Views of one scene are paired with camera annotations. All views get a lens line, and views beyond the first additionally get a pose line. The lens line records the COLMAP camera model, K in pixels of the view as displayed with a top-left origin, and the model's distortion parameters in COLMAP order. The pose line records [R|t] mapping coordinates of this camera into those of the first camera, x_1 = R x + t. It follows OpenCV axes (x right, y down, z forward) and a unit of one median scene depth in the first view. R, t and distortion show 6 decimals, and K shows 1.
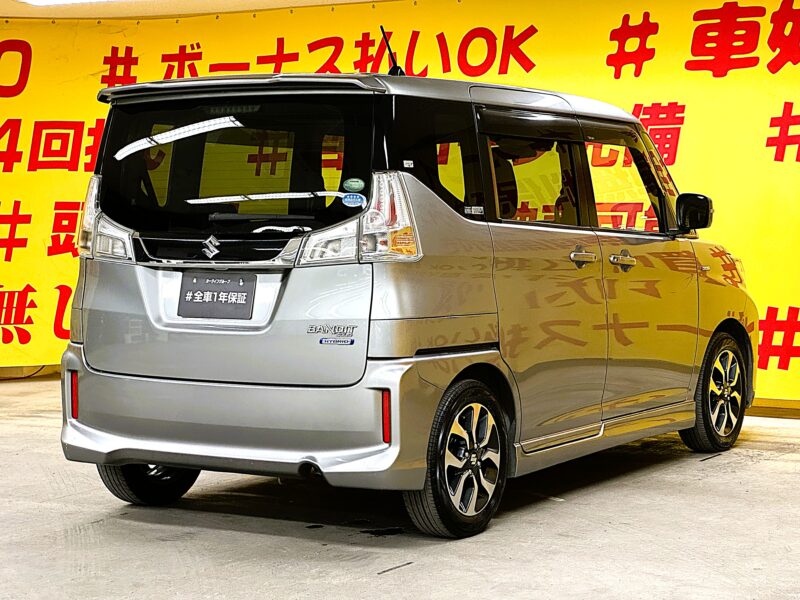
lens RADIAL K [[1784.7, 0, 400.0], [0, 1784.7, 300.0], [0, 0, 1]] dist [0.084693, 0.202112]
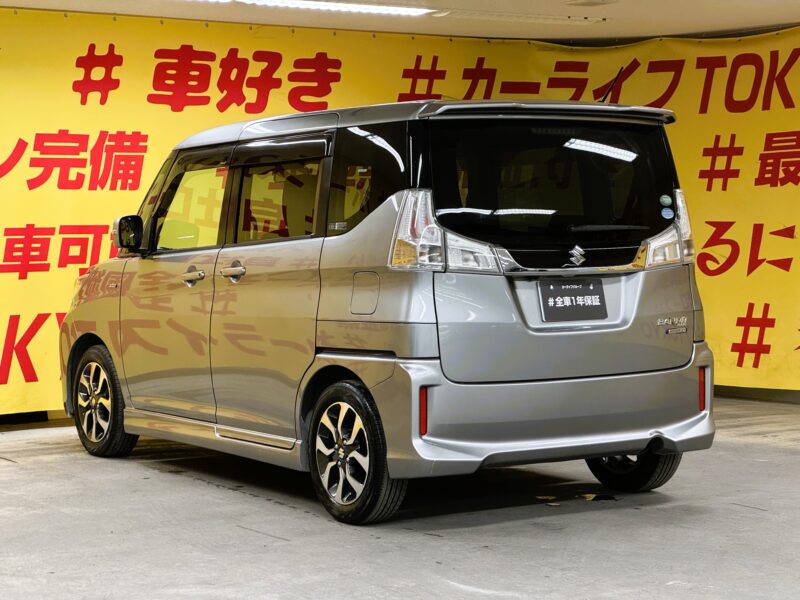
lens RADIAL K [[1721.4, 0, 402.9], [0, 1721.4, 328.4], [0, 0, 1]] dist [0.066112, 0.828164]
pose [[0.409617, -0.053780, 0.910671, -1.041816], [0.058924, 0.997736, 0.032418, -0.023801], [-0.910353, 0.040382, 0.411859, 0.615466]]
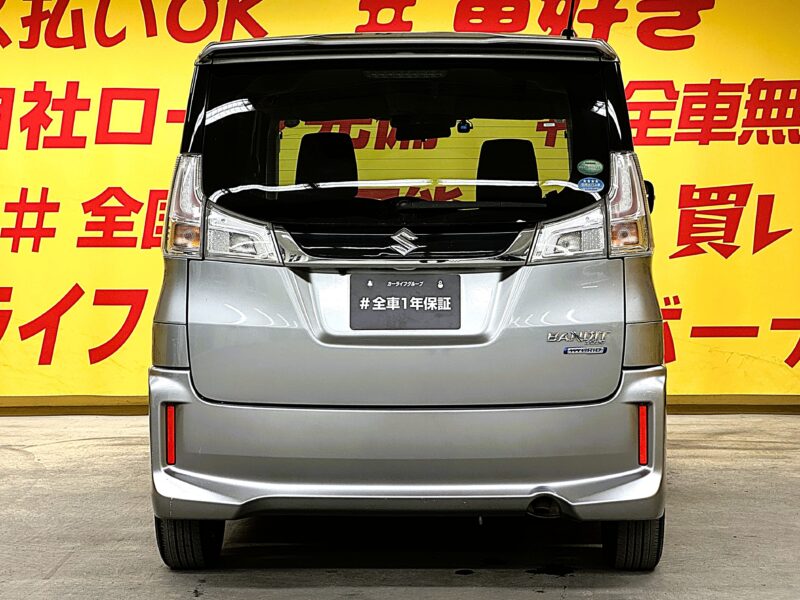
lens RADIAL K [[1858.9, 0, 419.2], [0, 1858.9, 303.0], [0, 0, 1]] dist [0.169799, 0.177154]
pose [[0.860020, -0.031257, 0.509303, -0.497765], [0.027911, 0.999509, 0.014210, -0.012864], [-0.509497, 0.001994, 0.860470, 0.243889]]
